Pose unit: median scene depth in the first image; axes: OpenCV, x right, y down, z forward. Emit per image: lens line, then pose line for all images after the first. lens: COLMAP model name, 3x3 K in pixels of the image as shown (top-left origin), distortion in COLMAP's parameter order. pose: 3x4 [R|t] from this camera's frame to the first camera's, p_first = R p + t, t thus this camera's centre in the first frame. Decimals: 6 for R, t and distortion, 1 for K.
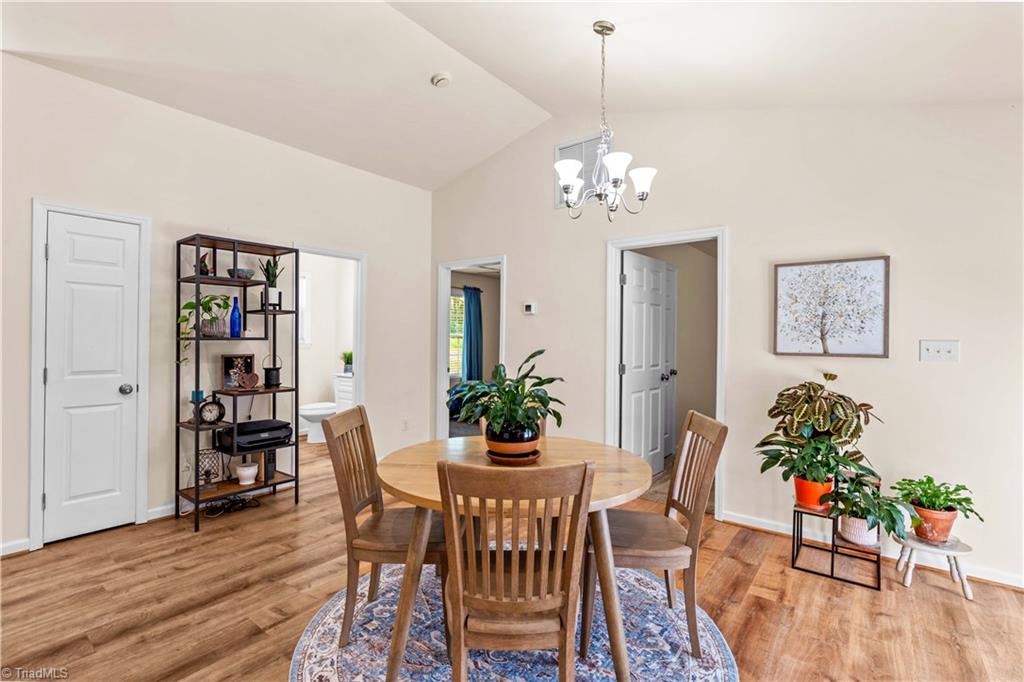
lens RADIAL K [[472.9, 0, 509.2], [0, 472.9, 339.1], [0, 0, 1]] dist [-0.003591, 0.000669]
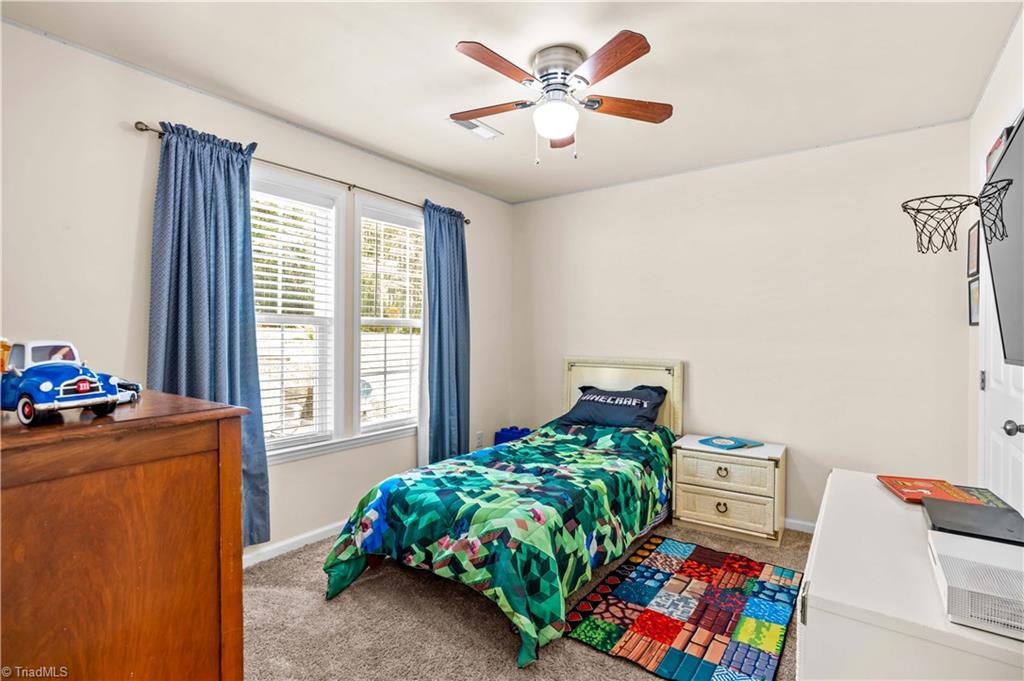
lens RADIAL K [[469.6, 0, 512.0], [0, 469.6, 340.5], [0, 0, 1]] dist [-0.000150, 0.000586]
pose [[0.999584, -0.004384, 0.028501, -0.094527], [0.004120, 0.999948, 0.009322, 0.010243], [-0.028540, -0.009200, 0.999550, 1.781209]]
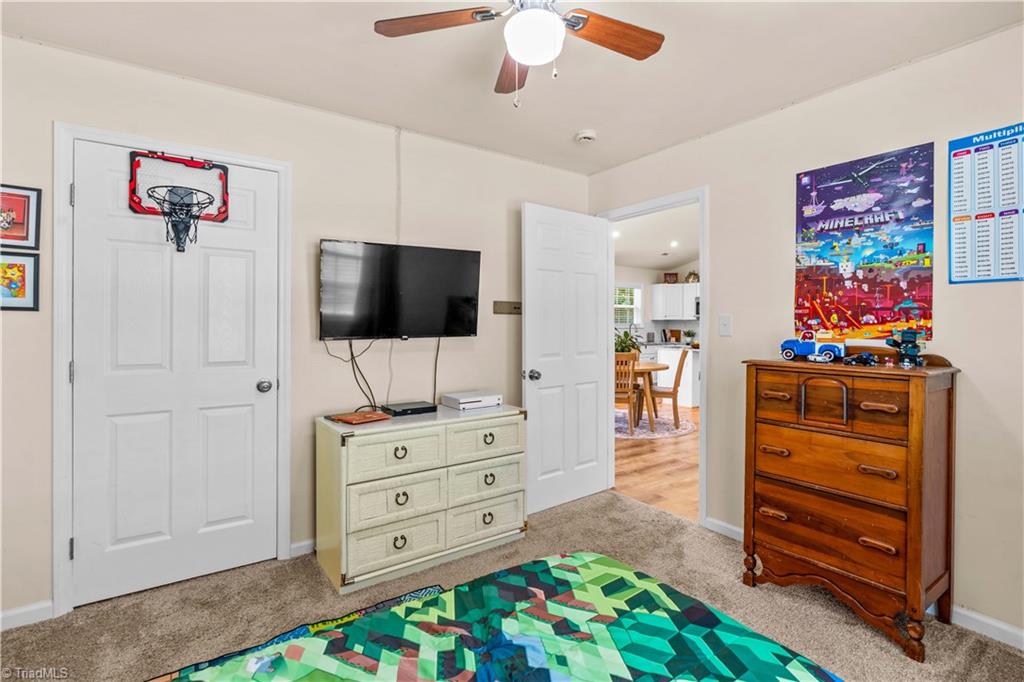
lens RADIAL K [[484.8, 0, 513.2], [0, 484.8, 323.8], [0, 0, 1]] dist [-0.000387, 0.000098]
pose [[-0.960026, -0.011640, 0.279668, -0.143413], [-0.010821, 0.999931, 0.004474, 0.002908], [-0.279701, 0.001269, -0.960086, 3.093397]]
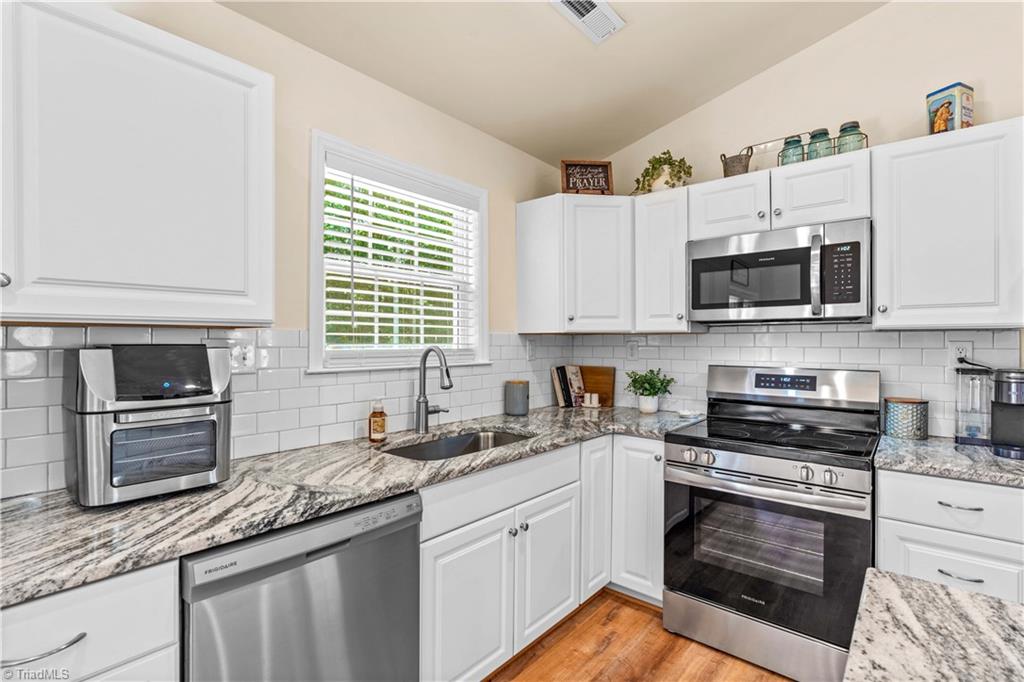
lens RADIAL K [[476.9, 0, 515.5], [0, 476.9, 344.1], [0, 0, 1]] dist [-0.011863, -0.000013]
pose [[-0.999572, -0.009000, 0.027824, -0.142234], [-0.008855, 0.999947, 0.005313, -0.003665], [-0.027871, 0.005065, -0.999599, 0.171972]]
